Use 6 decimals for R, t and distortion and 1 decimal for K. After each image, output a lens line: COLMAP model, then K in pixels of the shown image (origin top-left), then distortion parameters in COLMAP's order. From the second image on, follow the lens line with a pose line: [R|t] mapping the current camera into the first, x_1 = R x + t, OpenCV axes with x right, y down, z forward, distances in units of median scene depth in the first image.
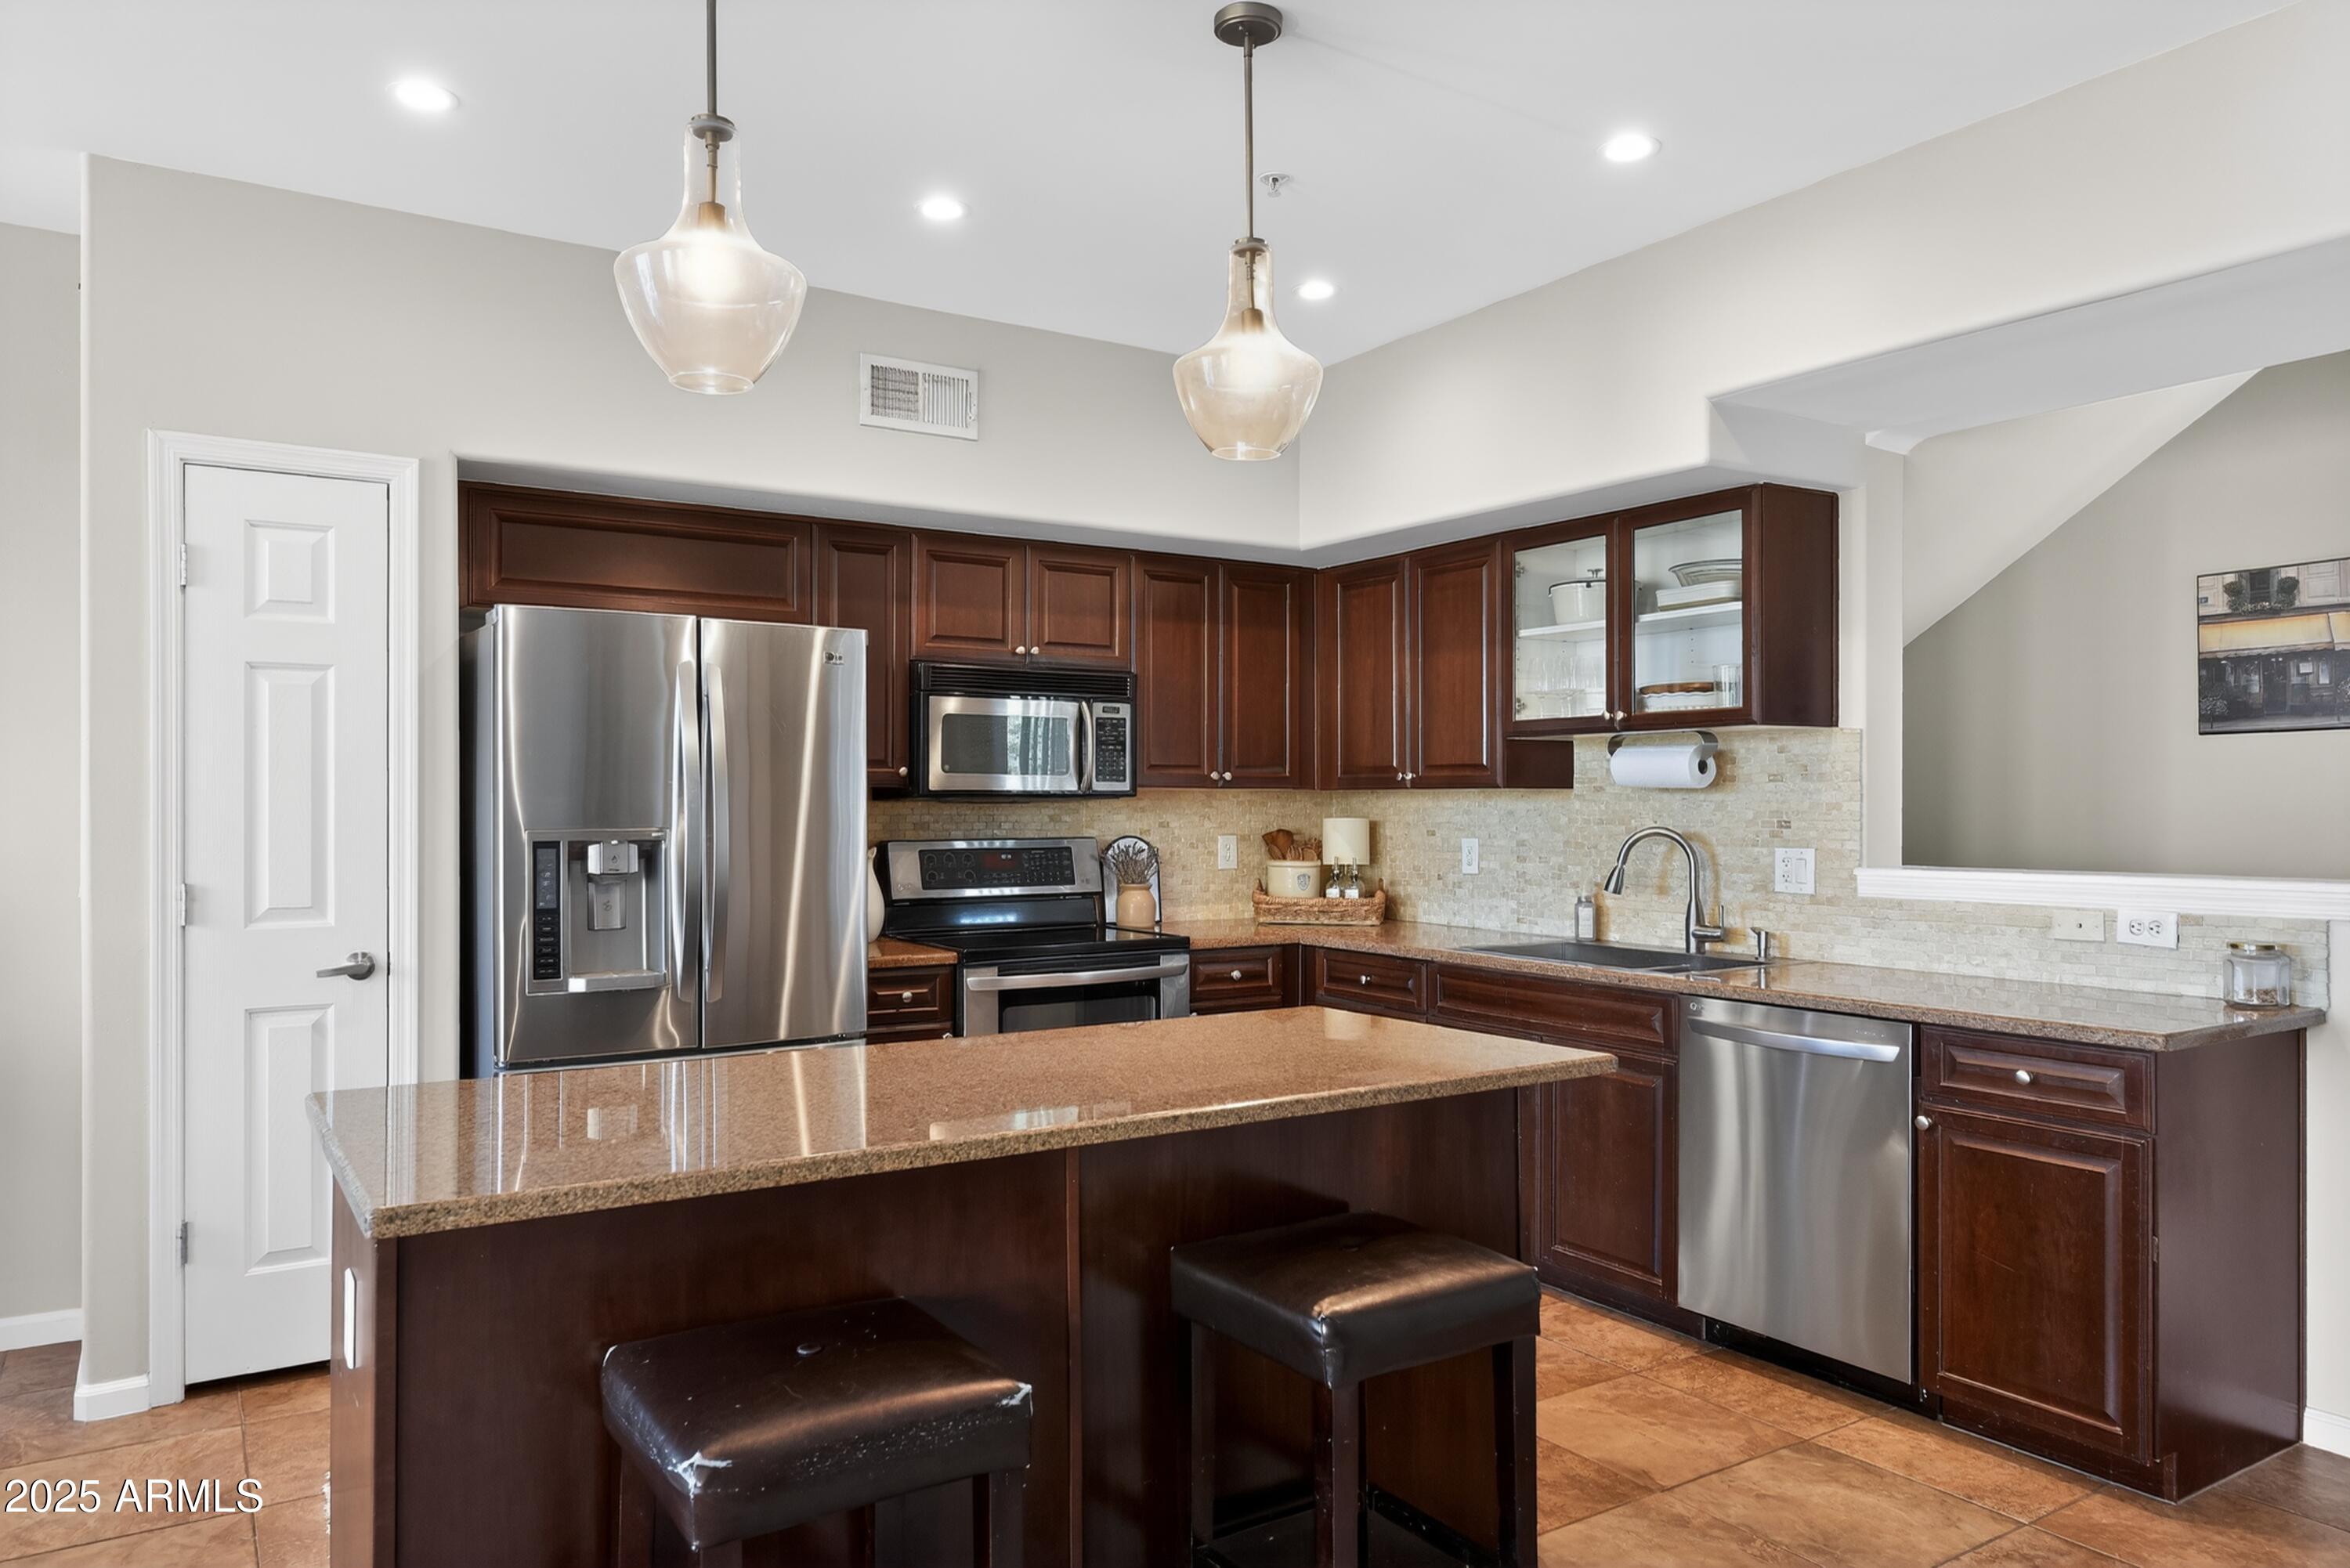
lens RADIAL K [[1568.0, 0, 1175.2], [0, 1568.0, 779.1], [0, 0, 1]] dist [0.002708, 0.001797]
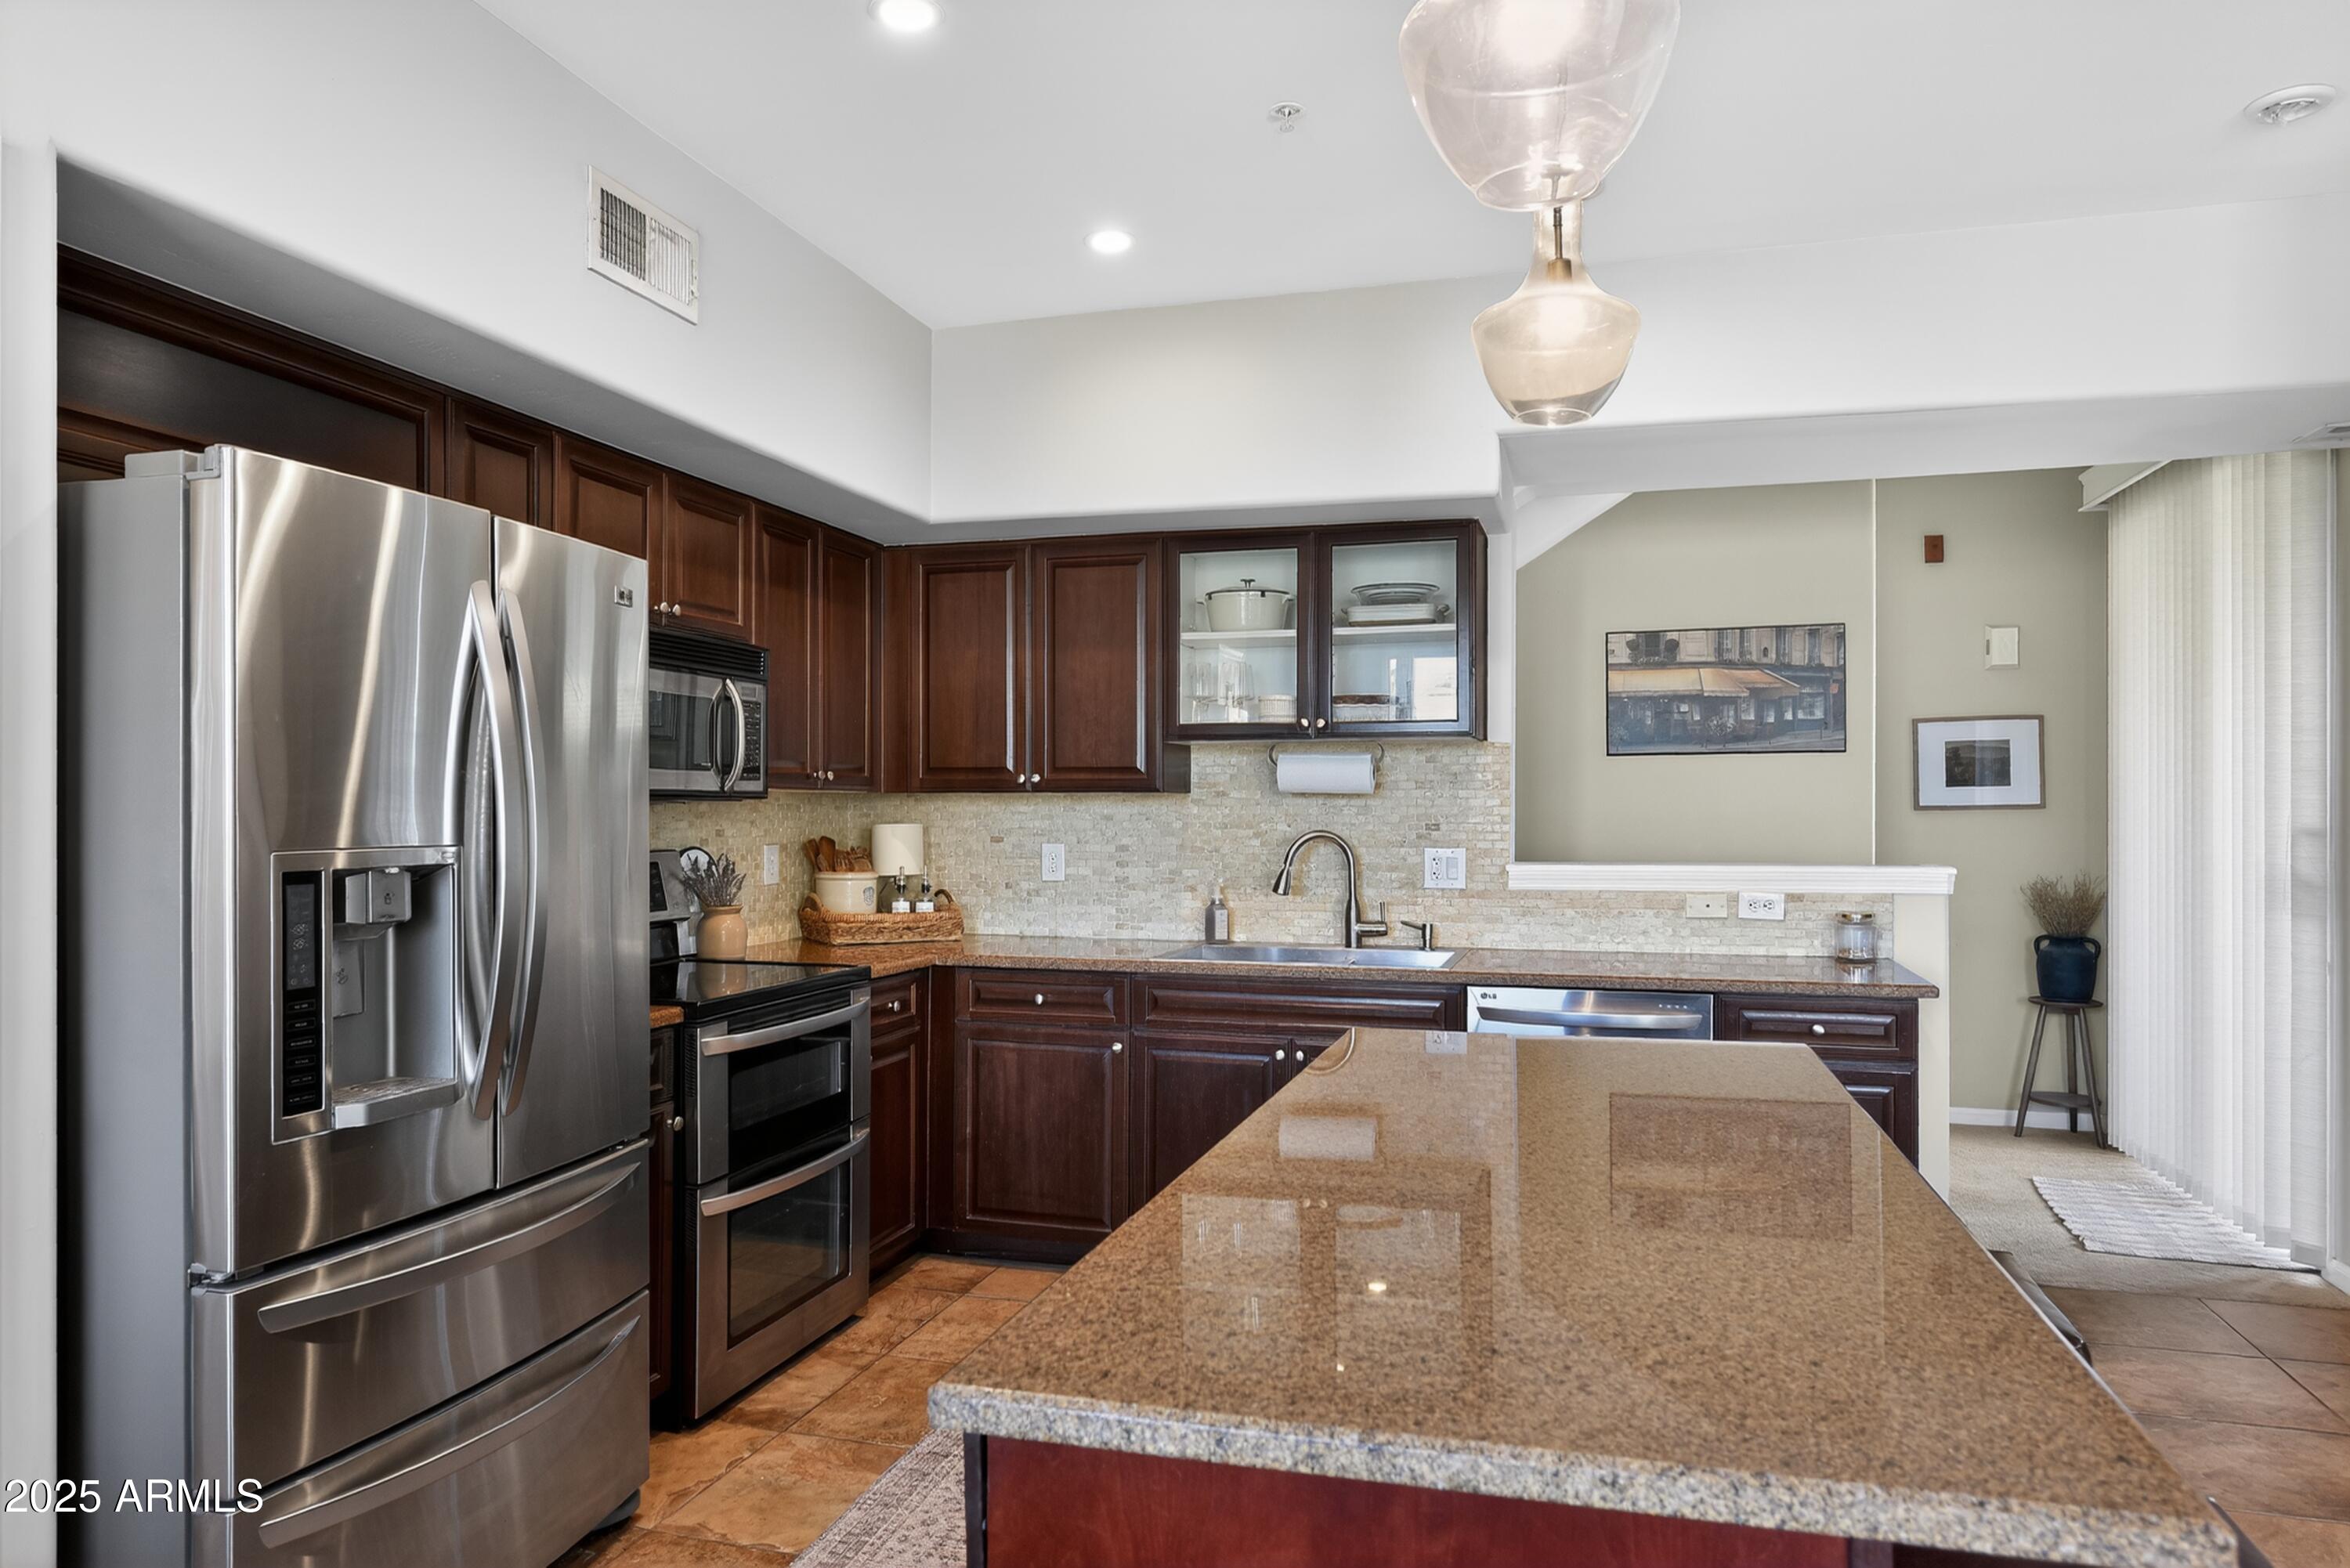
lens RADIAL K [[1484.8, 0, 1175.0], [0, 1484.8, 784.0], [0, 0, 1]] dist [0.002264, 0.000404]
pose [[0.754516, 0.011928, 0.656173, -0.435029], [-0.011131, 0.999924, -0.005378, 0.006081], [-0.656187, -0.003246, 0.754591, 0.321057]]
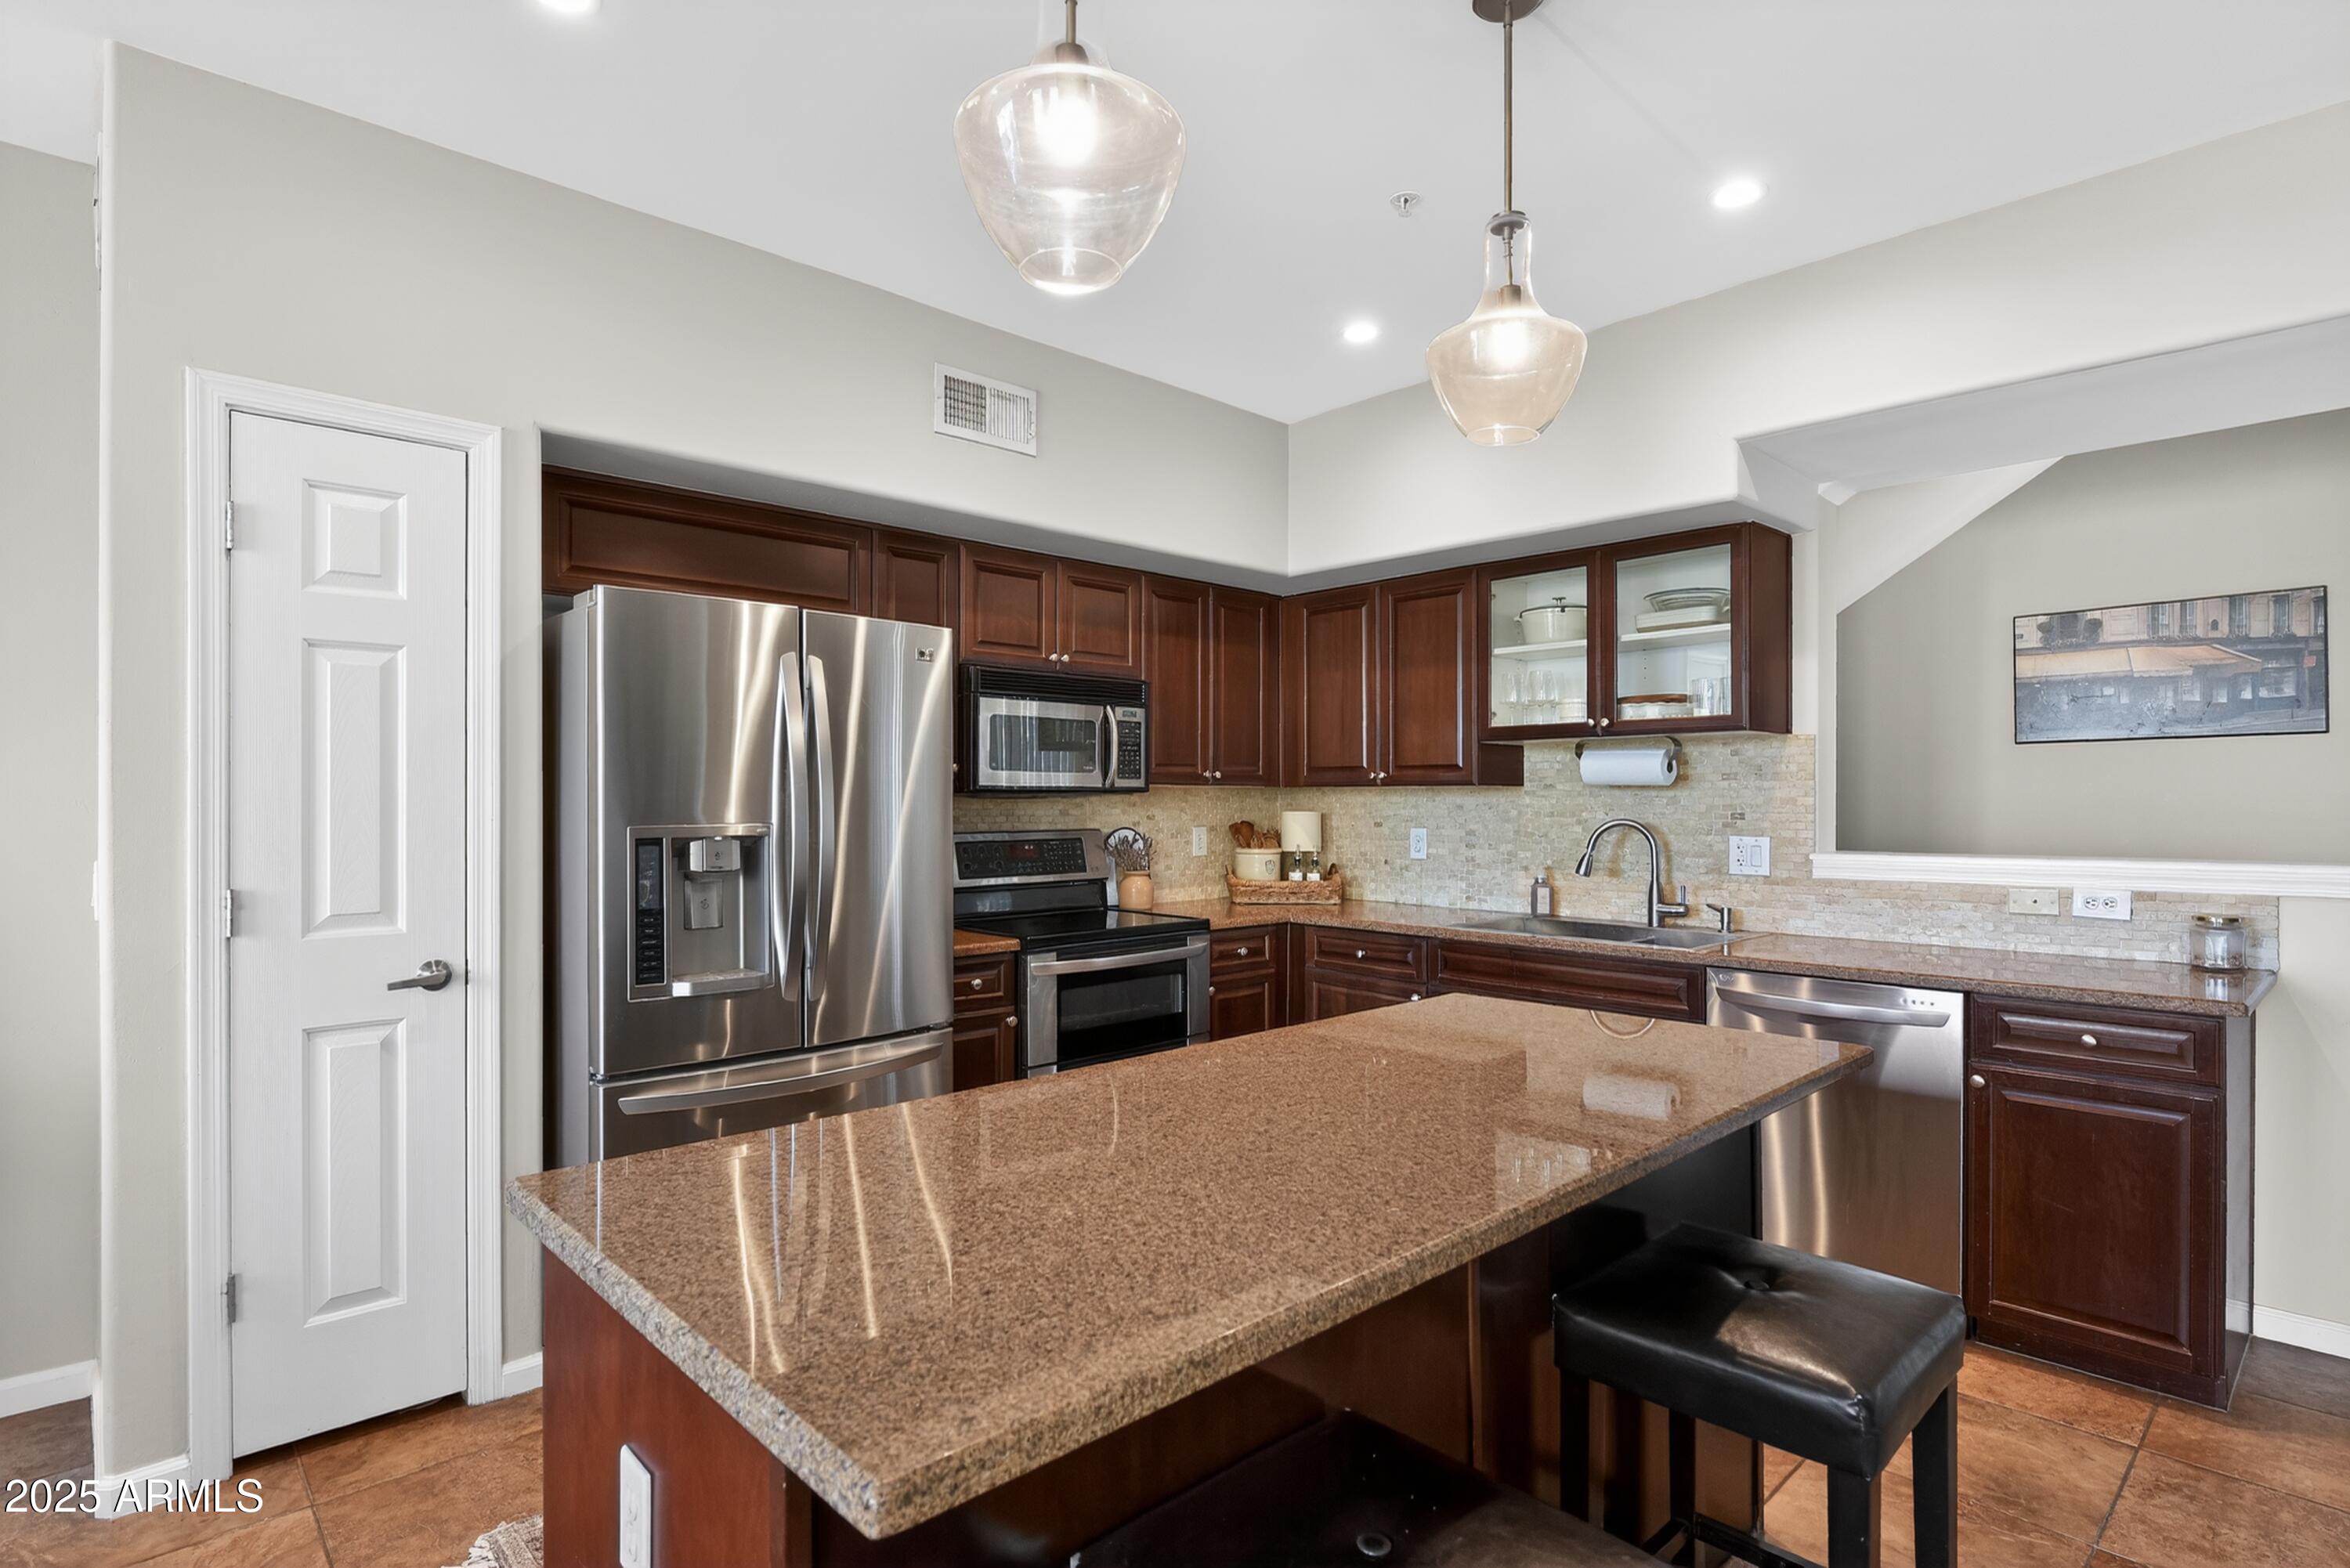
lens RADIAL K [[1173.9, 0, 1175.0], [0, 1173.9, 784.0], [0, 0, 1]] dist [-0.006043, -0.001152]
pose [[0.983563, 0.002370, 0.180551, -0.182688], [-0.002687, 0.999995, 0.001512, 0.004440], [-0.180546, -0.001972, 0.983565, 0.209429]]
